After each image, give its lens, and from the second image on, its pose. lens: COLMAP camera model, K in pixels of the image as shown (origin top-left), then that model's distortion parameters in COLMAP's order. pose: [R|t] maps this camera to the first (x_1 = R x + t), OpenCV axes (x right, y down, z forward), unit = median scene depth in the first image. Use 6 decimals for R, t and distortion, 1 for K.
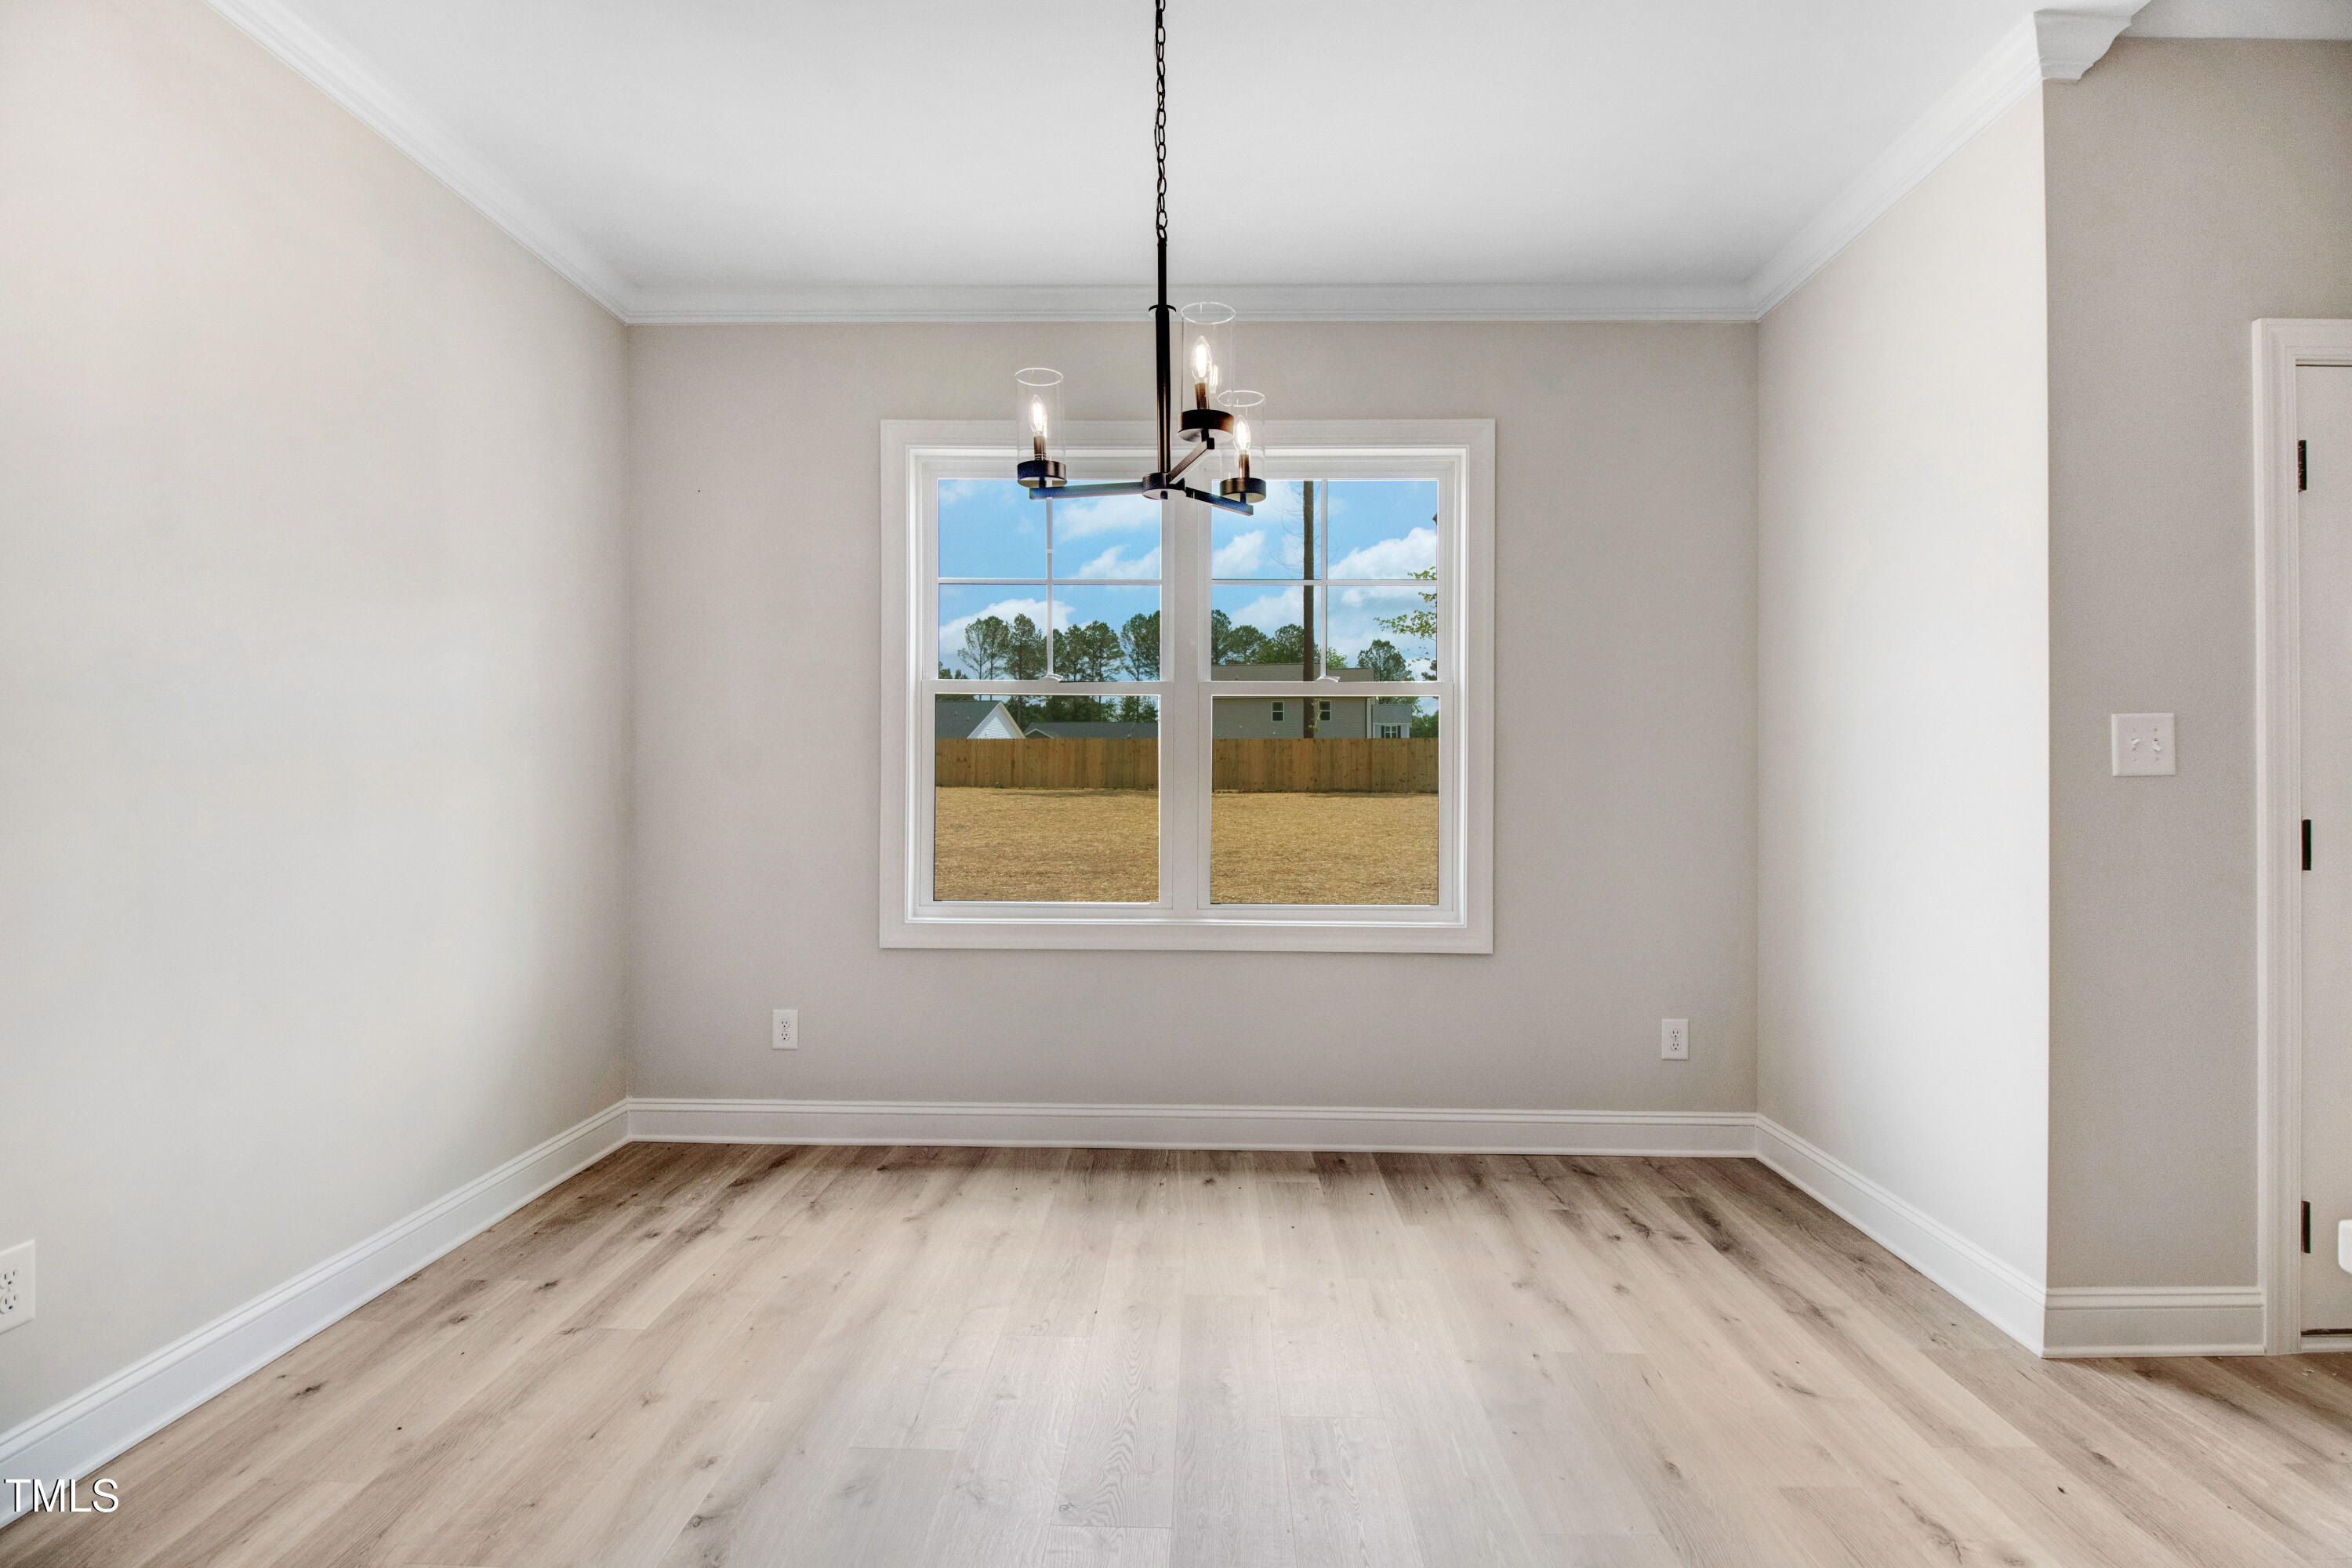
lens RADIAL K [[1125.4, 0, 1176.0], [0, 1125.4, 784.0], [0, 0, 1]] dist [-0.000396, -0.000110]
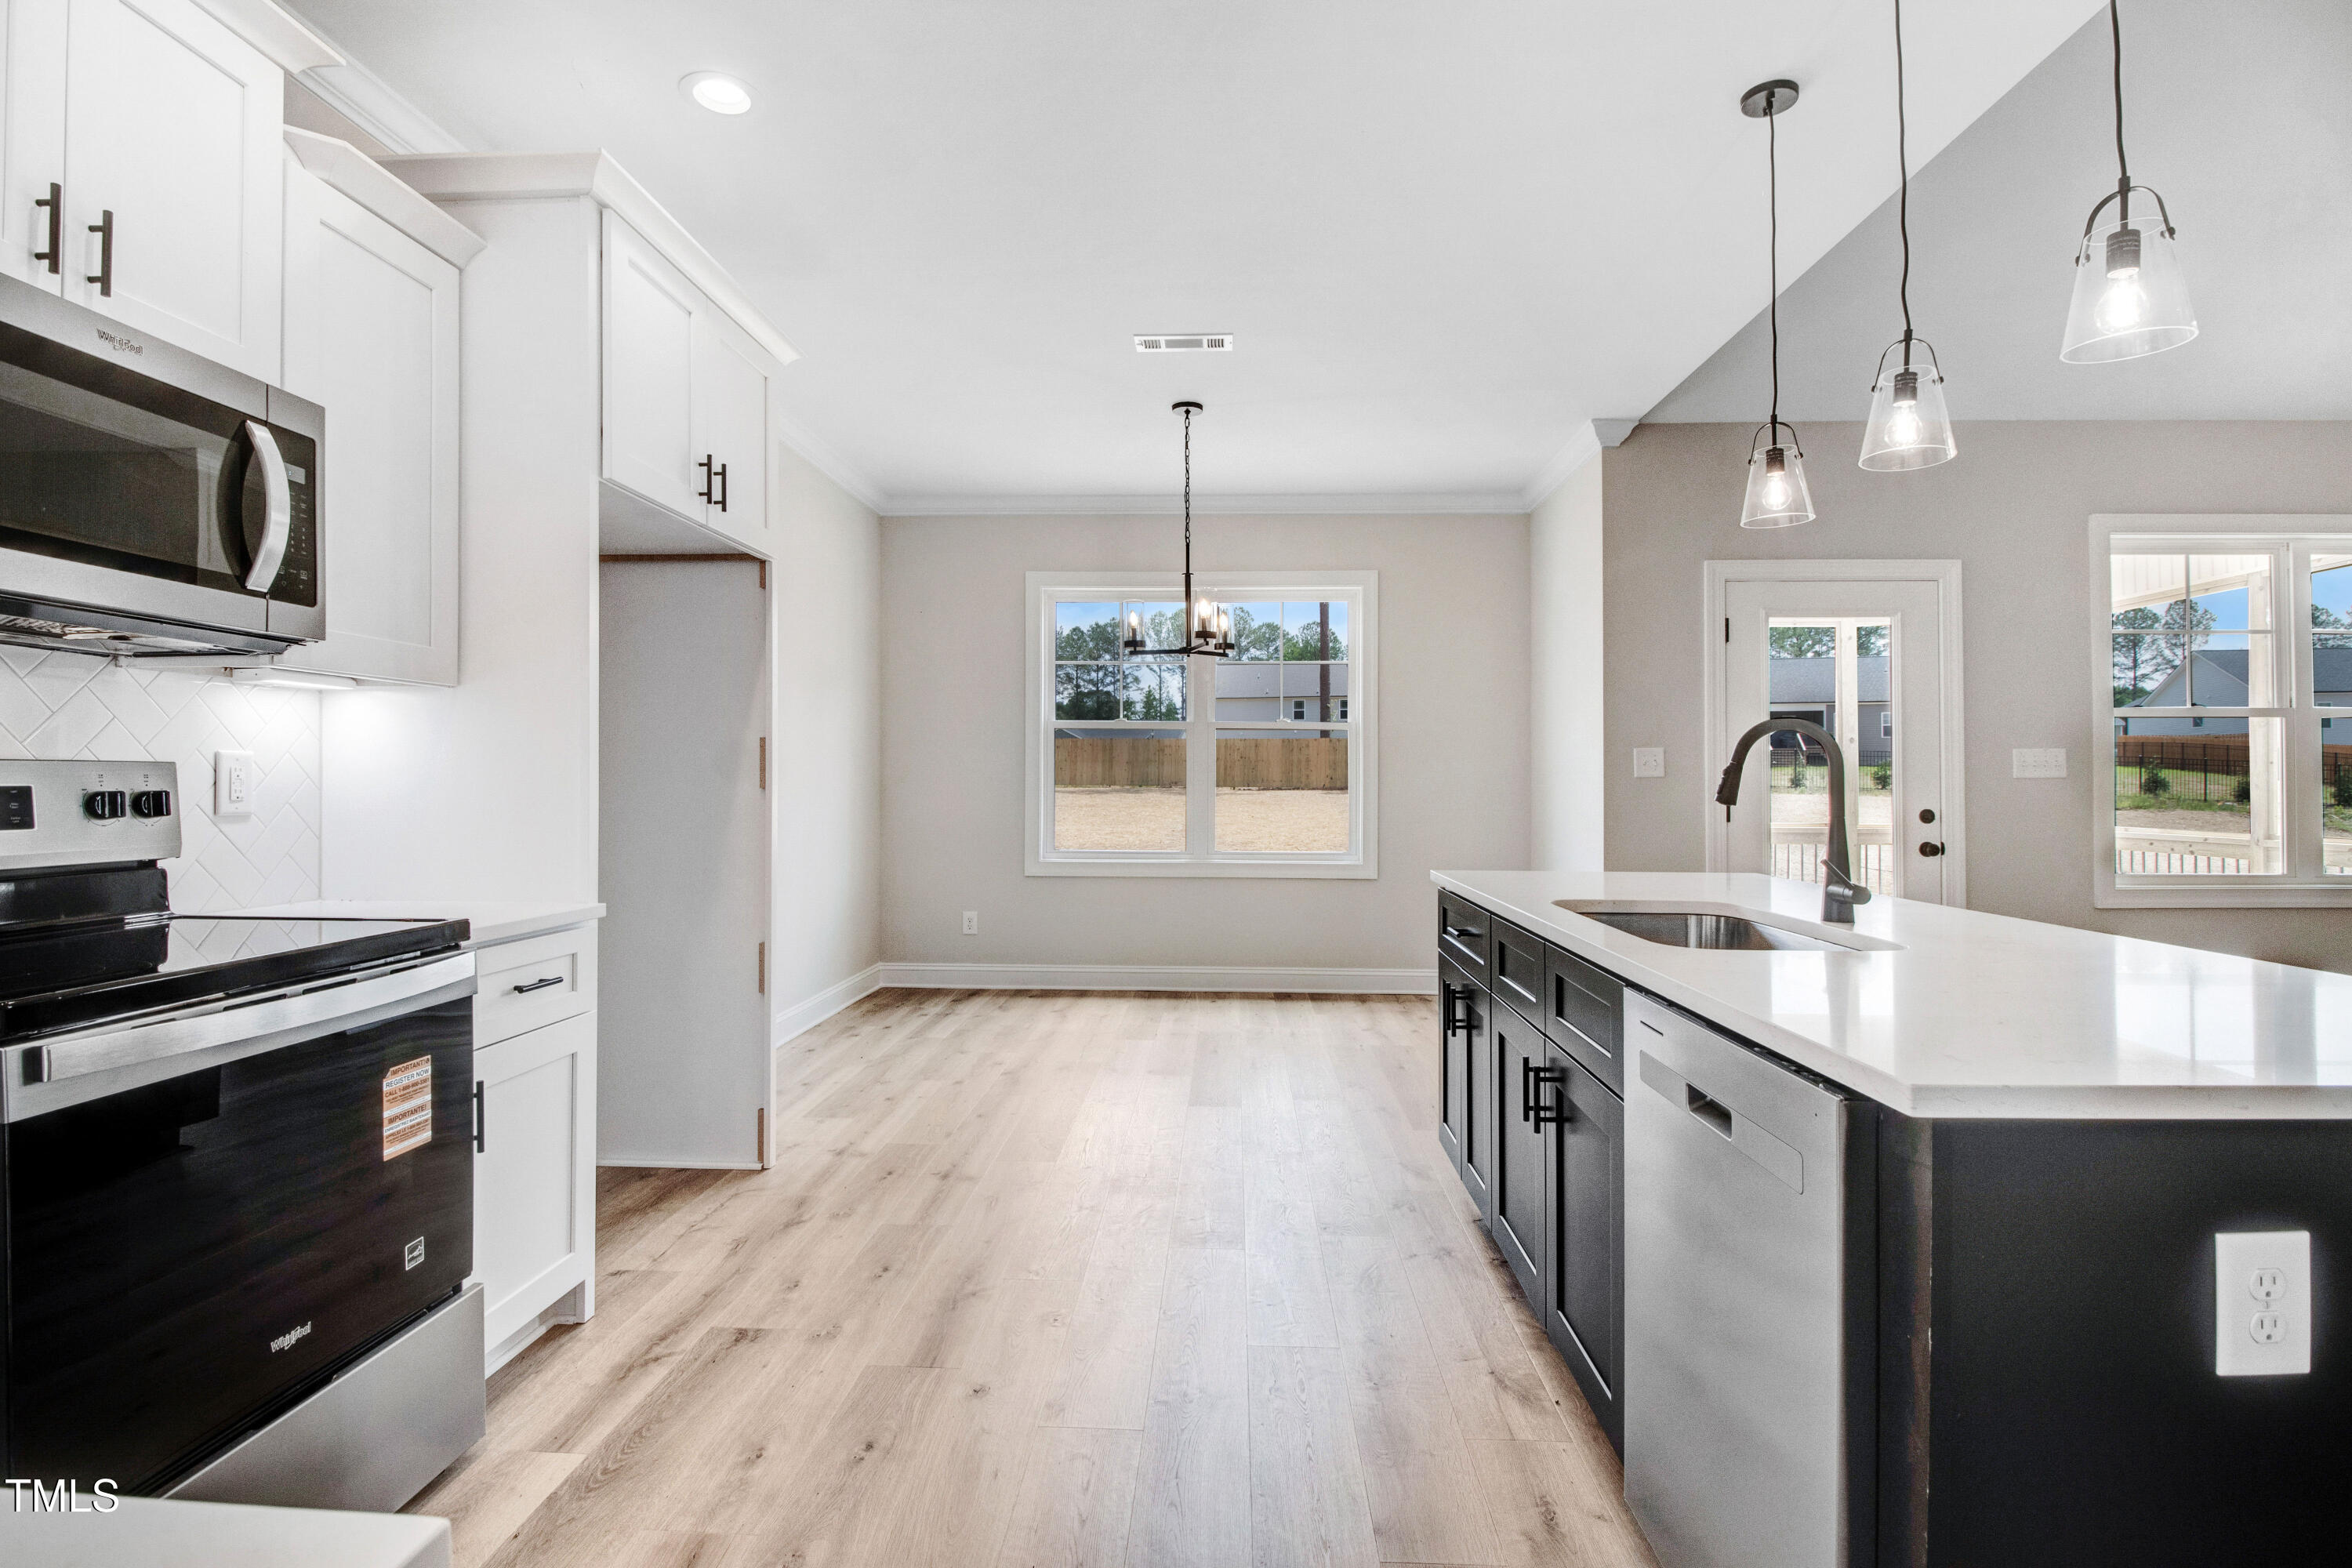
lens RADIAL K [[1125.4, 0, 1176.0], [0, 1125.4, 784.0], [0, 0, 1]] dist [-0.000396, -0.000110]
pose [[0.999796, -0.000727, -0.020206, 0.005555], [0.000761, 0.999998, 0.001684, 0.000921], [0.020205, -0.001699, 0.999794, -0.767896]]
